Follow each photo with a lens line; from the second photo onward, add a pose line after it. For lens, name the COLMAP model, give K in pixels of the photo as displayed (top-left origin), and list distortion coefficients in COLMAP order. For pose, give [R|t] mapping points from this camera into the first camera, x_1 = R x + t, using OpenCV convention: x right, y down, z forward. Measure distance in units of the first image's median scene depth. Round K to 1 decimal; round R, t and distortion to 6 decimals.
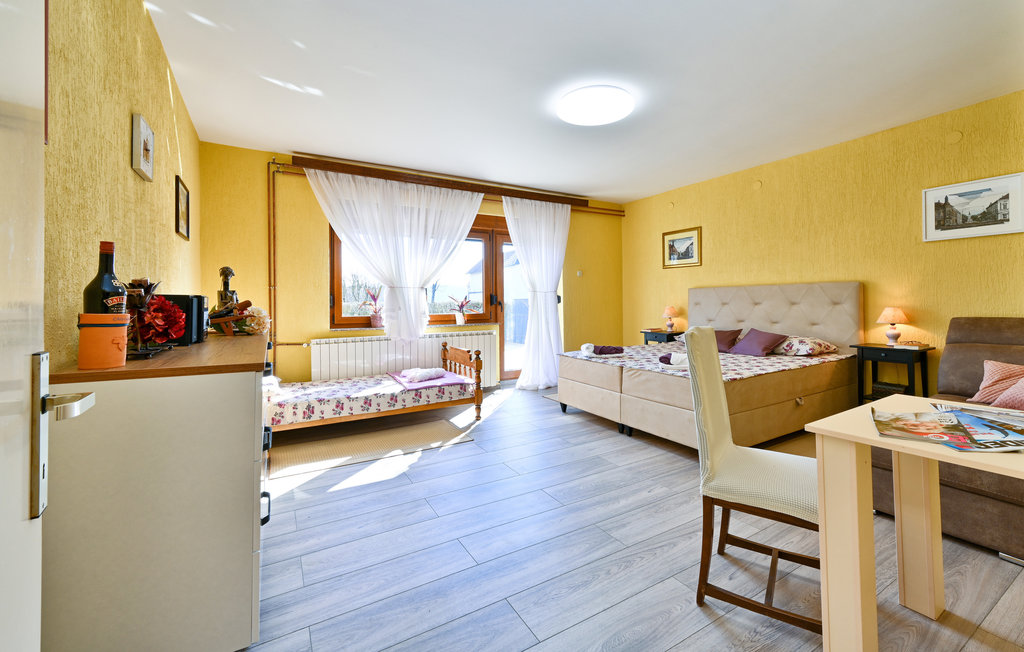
lens RADIAL K [[430.0, 0, 529.0], [0, 430.0, 282.2], [0, 0, 1]] dist [0.000119, -0.000231]
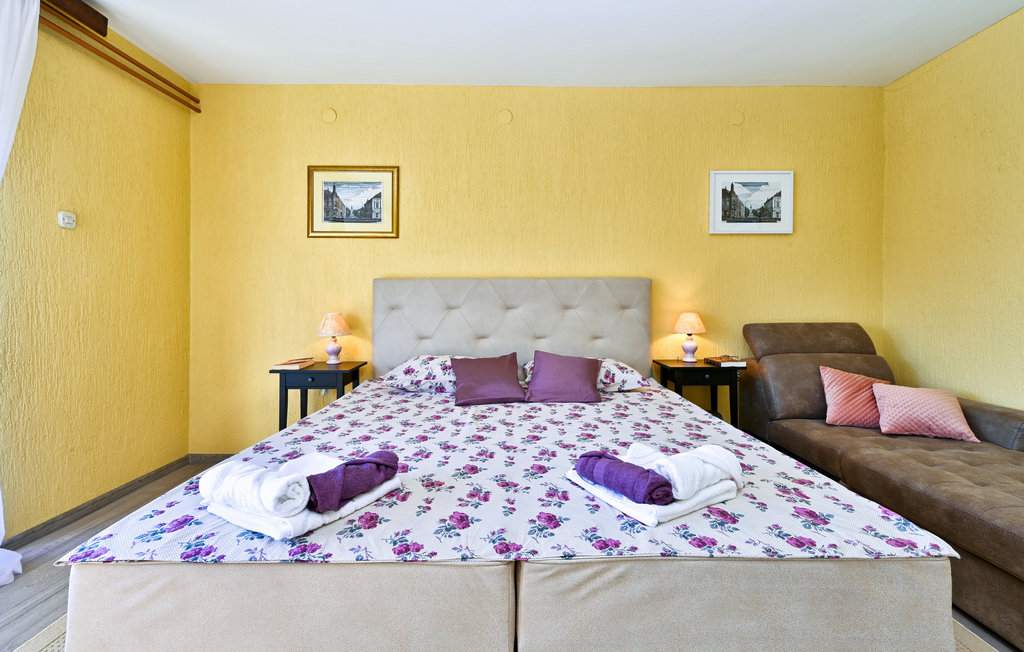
lens RADIAL K [[442.6, 0, 521.2], [0, 442.6, 302.3], [0, 0, 1]] dist [0.002457, -0.000126]
pose [[0.508173, 0.012049, 0.861171, -0.004711], [-0.043947, 0.998962, 0.011956, 0.043595], [-0.860133, -0.043922, 0.508175, 0.855060]]
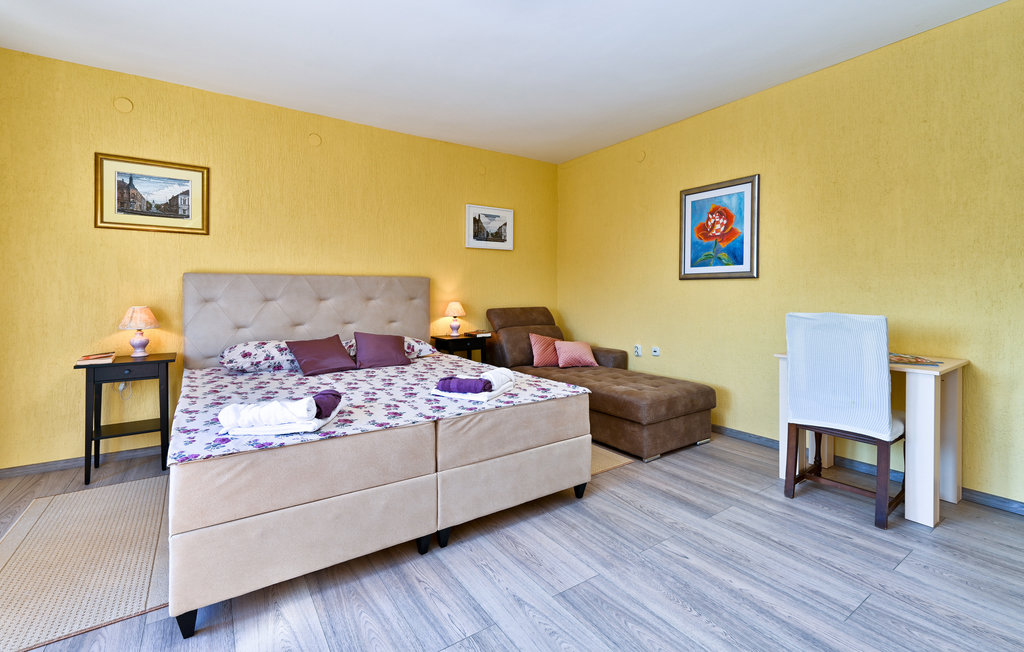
lens RADIAL K [[438.3, 0, 499.1], [0, 438.3, 290.3], [0, 0, 1]] dist [0.000446, 0.000050]
pose [[-0.040482, 0.019637, 0.998987, -0.307011], [-0.042035, 0.998888, -0.021338, 0.048166], [-0.998296, -0.042856, -0.039611, 0.931561]]
